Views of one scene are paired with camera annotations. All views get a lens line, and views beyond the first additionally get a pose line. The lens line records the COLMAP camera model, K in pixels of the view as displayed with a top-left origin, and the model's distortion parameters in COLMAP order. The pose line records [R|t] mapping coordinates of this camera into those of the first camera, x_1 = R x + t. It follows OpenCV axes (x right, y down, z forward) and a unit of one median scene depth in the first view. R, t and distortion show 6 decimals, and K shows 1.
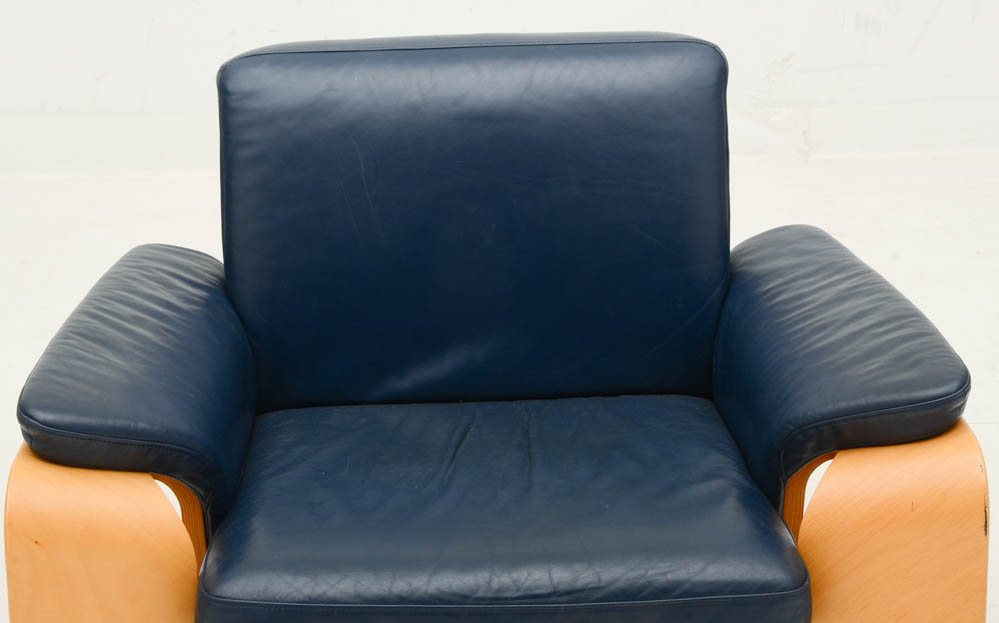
lens RADIAL K [[2064.5, 0, 491.5], [0, 2064.5, 296.3], [0, 0, 1]] dist [0.408432, 0.000000]
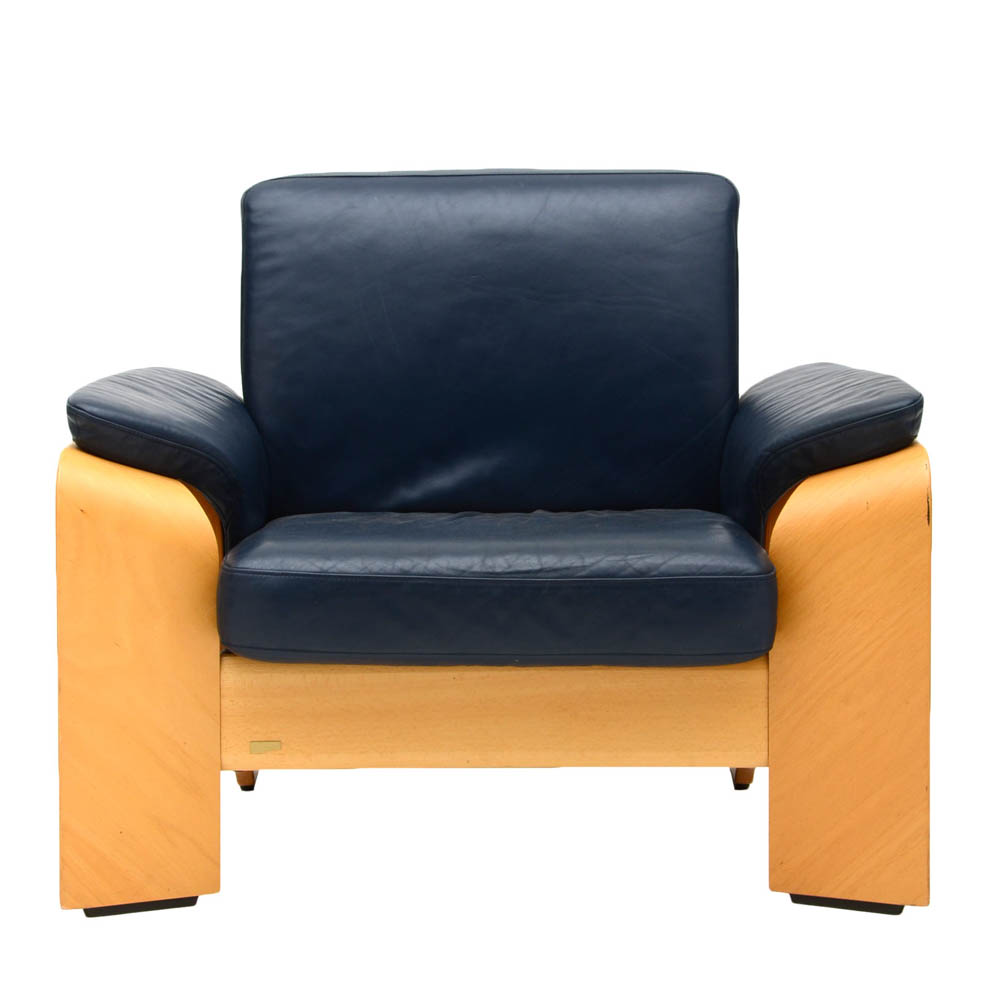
lens RADIAL K [[3422.8, 0, 506.5], [0, 3422.8, 499.9], [0, 0, 1]] dist [0.461302, 0.000000]
pose [[0.999464, 0.017753, -0.027491, 0.057934], [-0.022763, 0.980688, -0.194249, 0.439304], [0.023512, 0.194771, 0.980567, -0.755829]]
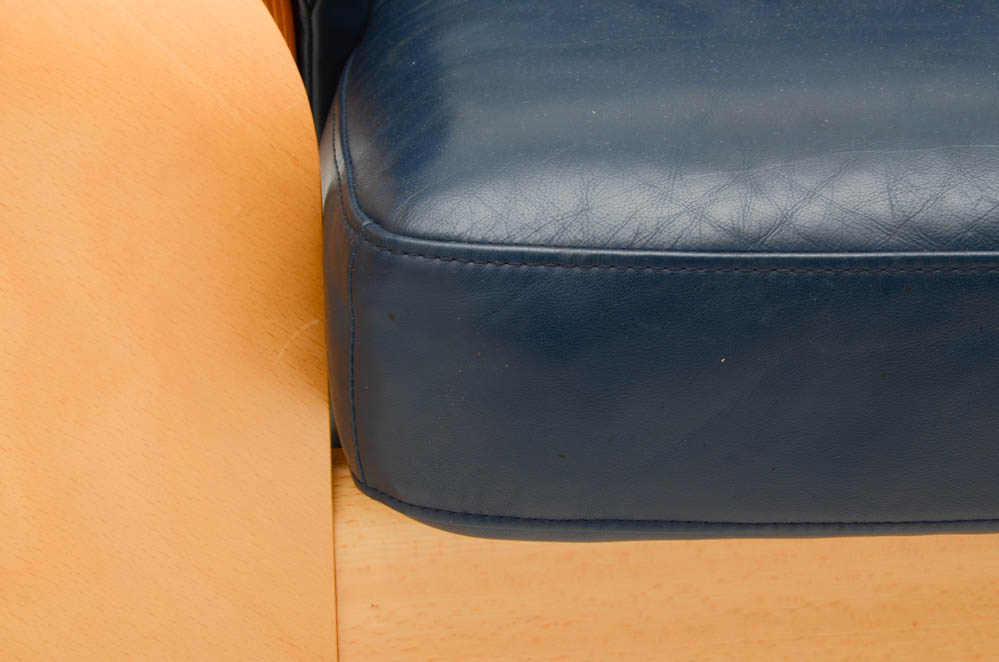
lens RADIAL K [[2756.0, 0, 494.1], [0, 2756.0, 332.9], [0, 0, 1]] dist [0.551440, 0.000000]
pose [[0.998076, -0.023441, 0.057399, -0.137289], [0.018482, 0.996170, 0.085457, 0.118734], [-0.059182, -0.084232, 0.994687, 0.586883]]
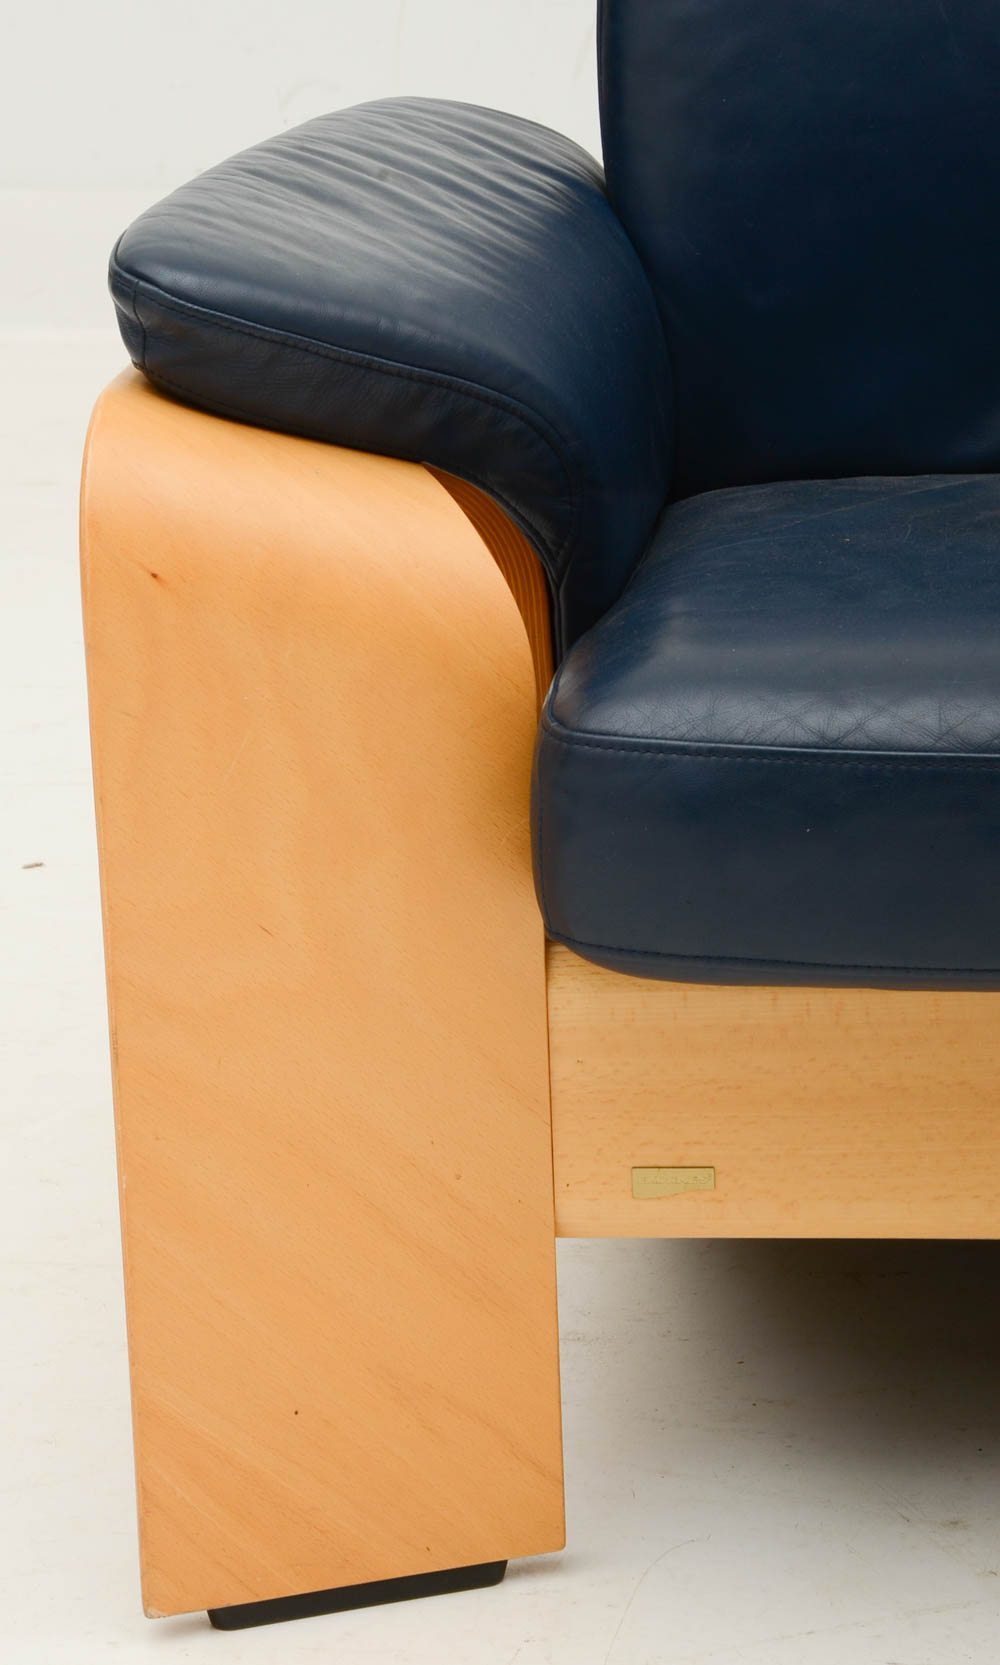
lens RADIAL K [[4640.8, 0, 443.0], [0, 4640.8, 856.8], [0, 0, 1]] dist [0.616993, 0.000000]
pose [[0.989362, 0.017554, -0.144409, -0.029428], [-0.022829, 0.999128, -0.034958, 0.190157], [0.143670, 0.037883, 0.988900, 0.121950]]
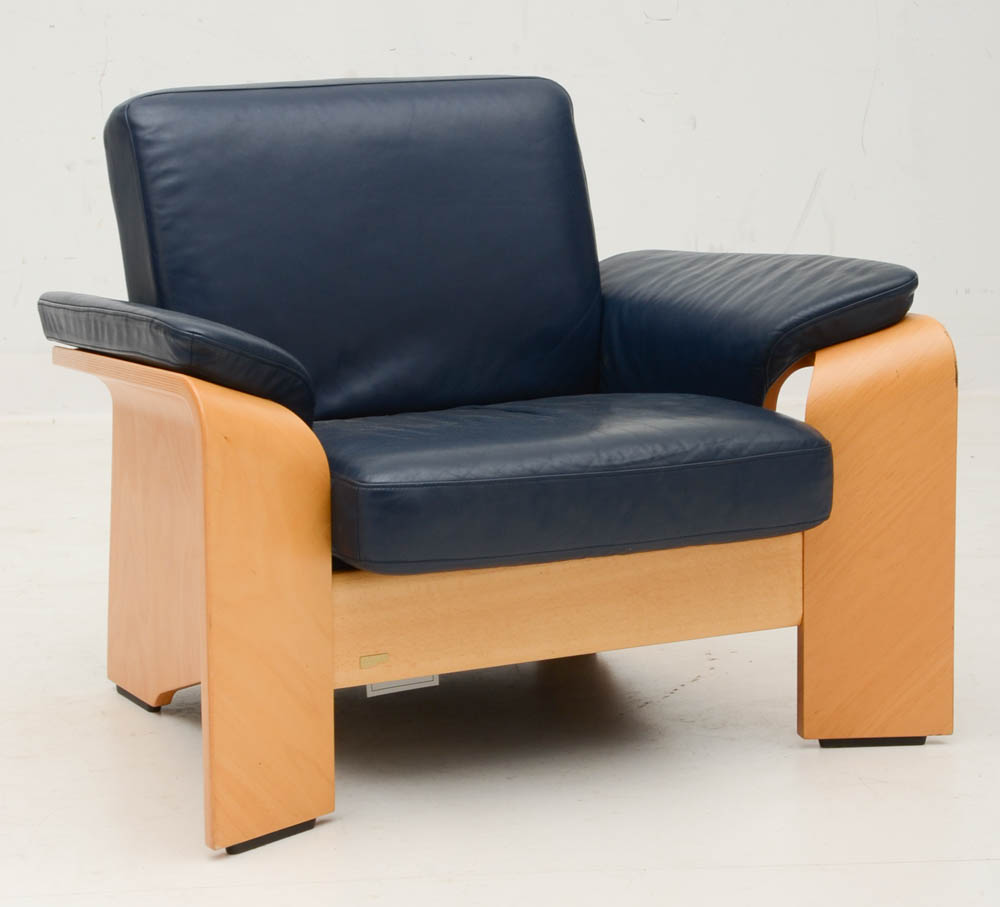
lens RADIAL K [[2862.6, 0, 496.3], [0, 2862.6, 452.3], [0, 0, 1]] dist [0.217188, 0.000000]
pose [[0.908482, -0.065795, 0.412713, -0.663165], [0.136965, 0.979864, -0.145283, 0.339058], [-0.394844, 0.188514, 0.899200, -0.358192]]
